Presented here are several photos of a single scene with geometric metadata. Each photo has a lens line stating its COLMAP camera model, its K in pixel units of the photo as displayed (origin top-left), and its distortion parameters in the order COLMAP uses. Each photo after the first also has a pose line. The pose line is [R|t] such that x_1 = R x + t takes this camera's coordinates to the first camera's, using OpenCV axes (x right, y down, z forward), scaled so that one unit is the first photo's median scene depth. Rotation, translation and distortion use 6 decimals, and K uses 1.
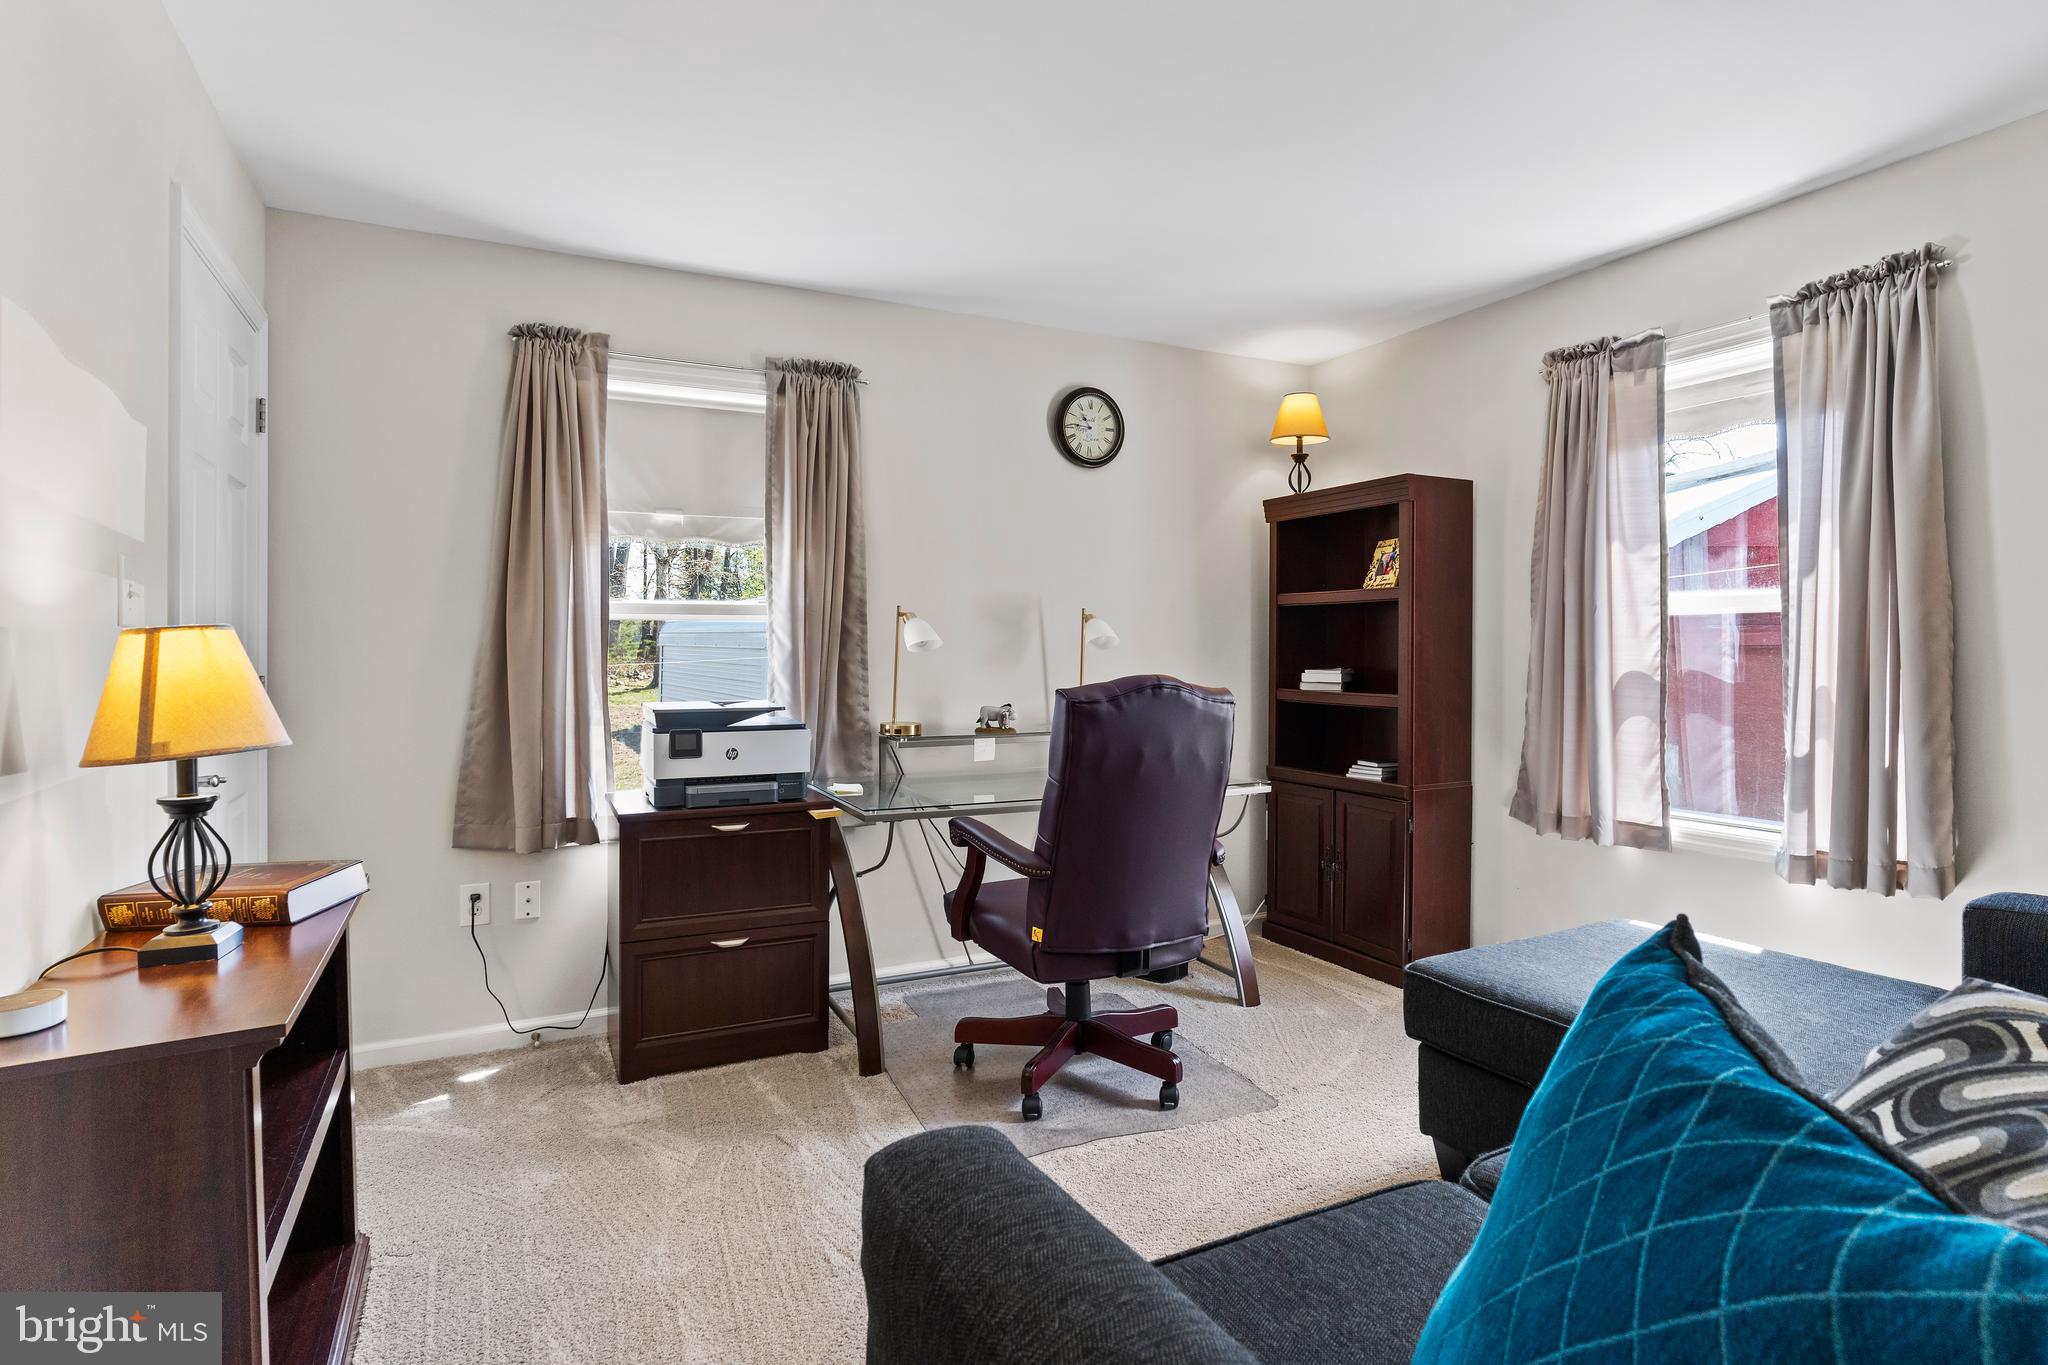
lens RADIAL K [[1044.0, 0, 1024.0], [0, 1044.0, 682.5], [0, 0, 1]] dist [-0.001943, 0.000122]
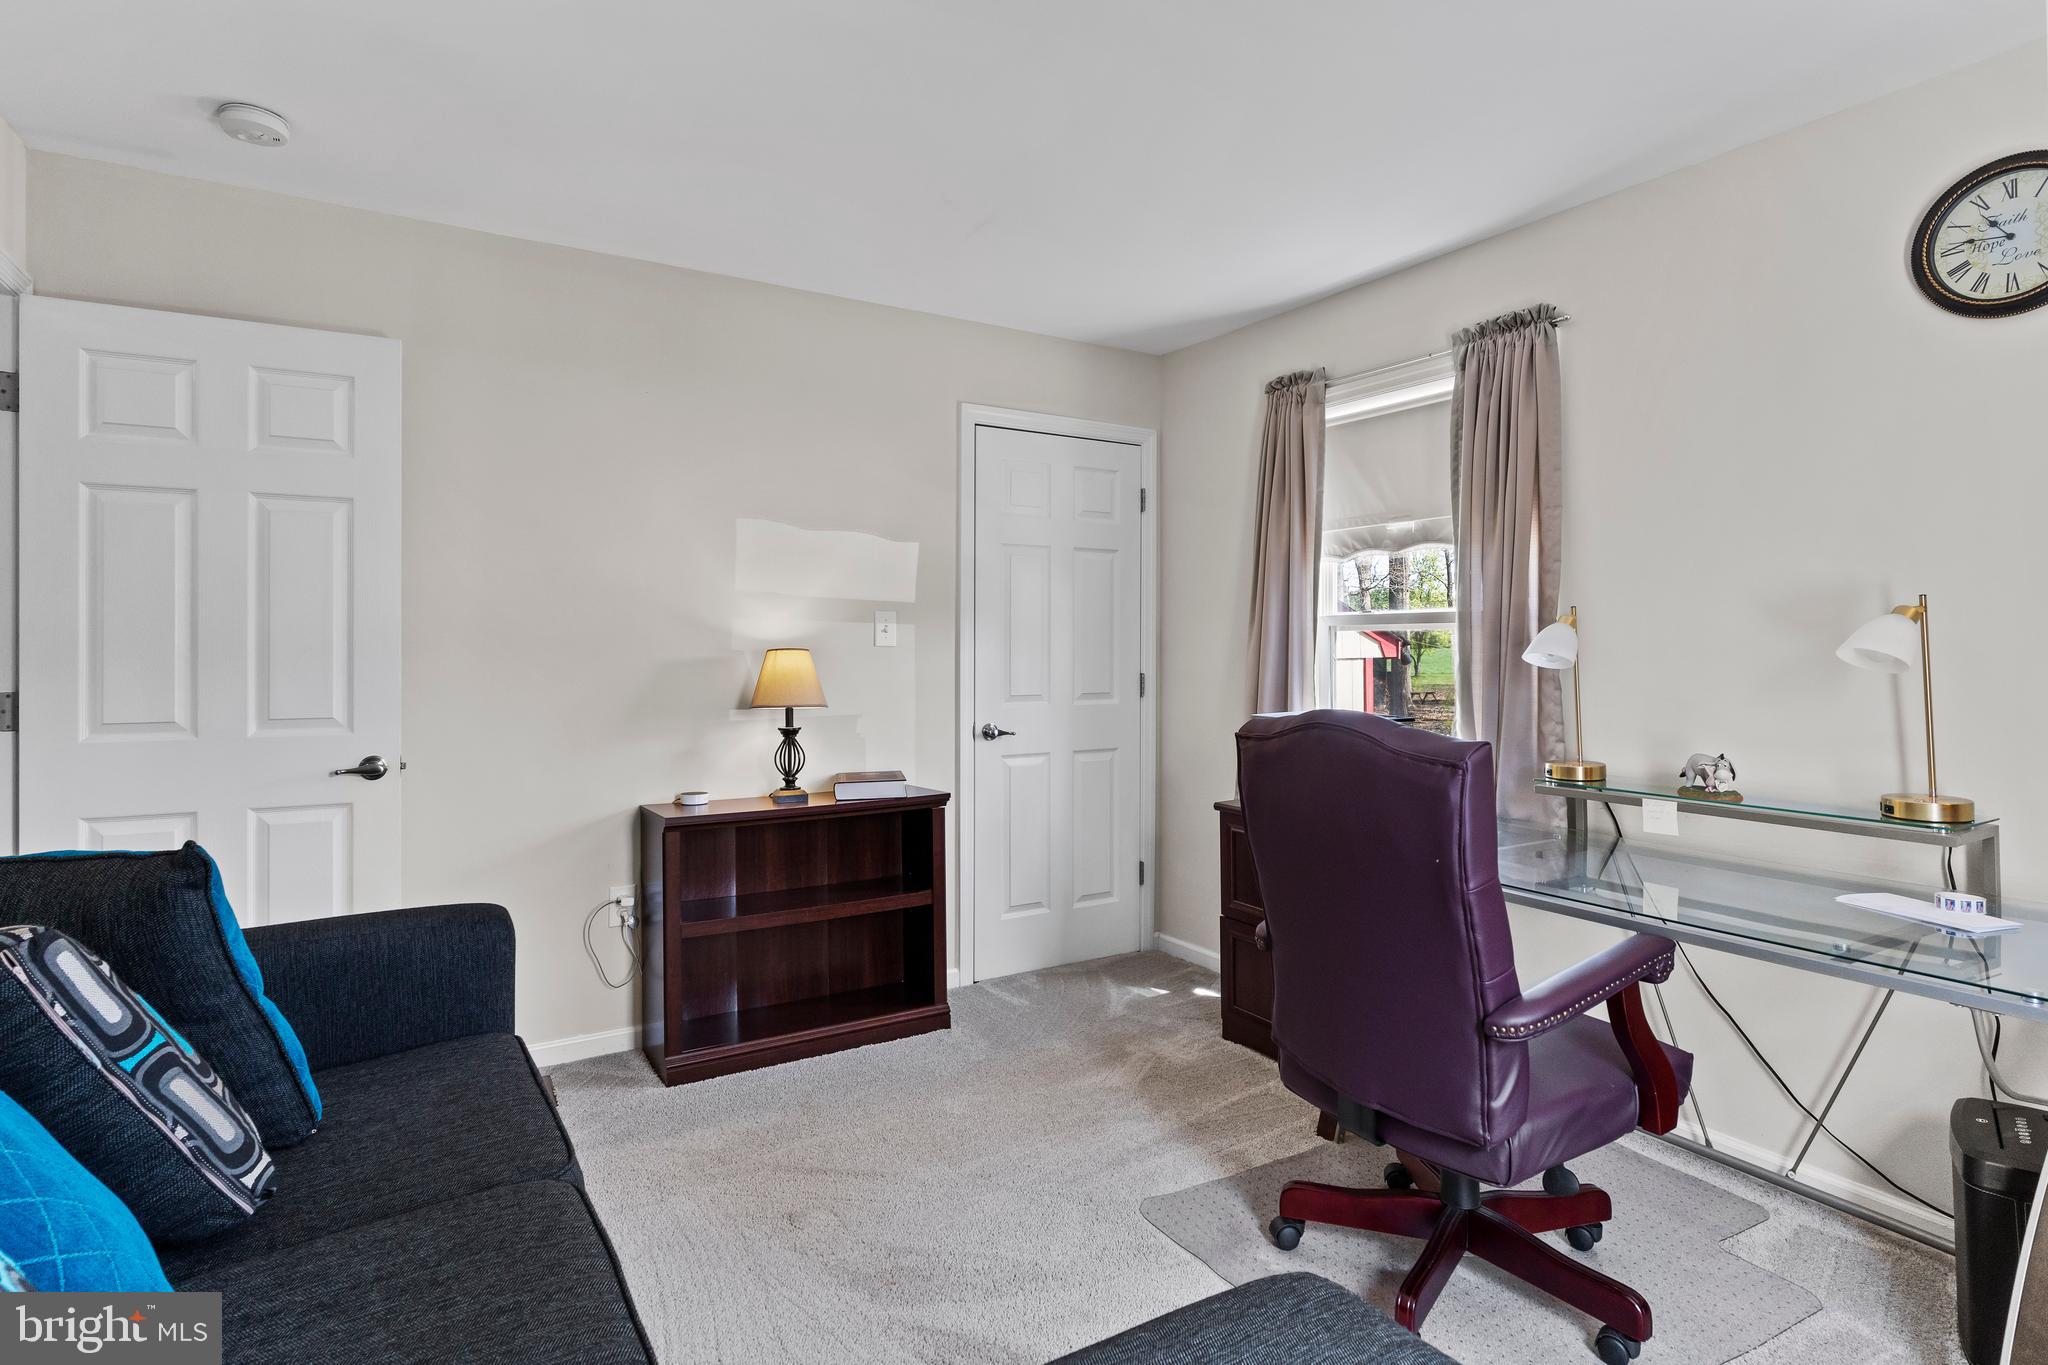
lens RADIAL K [[1044.0, 0, 1024.0], [0, 1044.0, 682.5], [0, 0, 1]] dist [-0.001943, 0.000122]
pose [[0.092461, 0.040631, -0.994887, 0.629999], [-0.033912, 0.998716, 0.037636, -0.036986], [0.995139, 0.030259, 0.093720, 0.576475]]
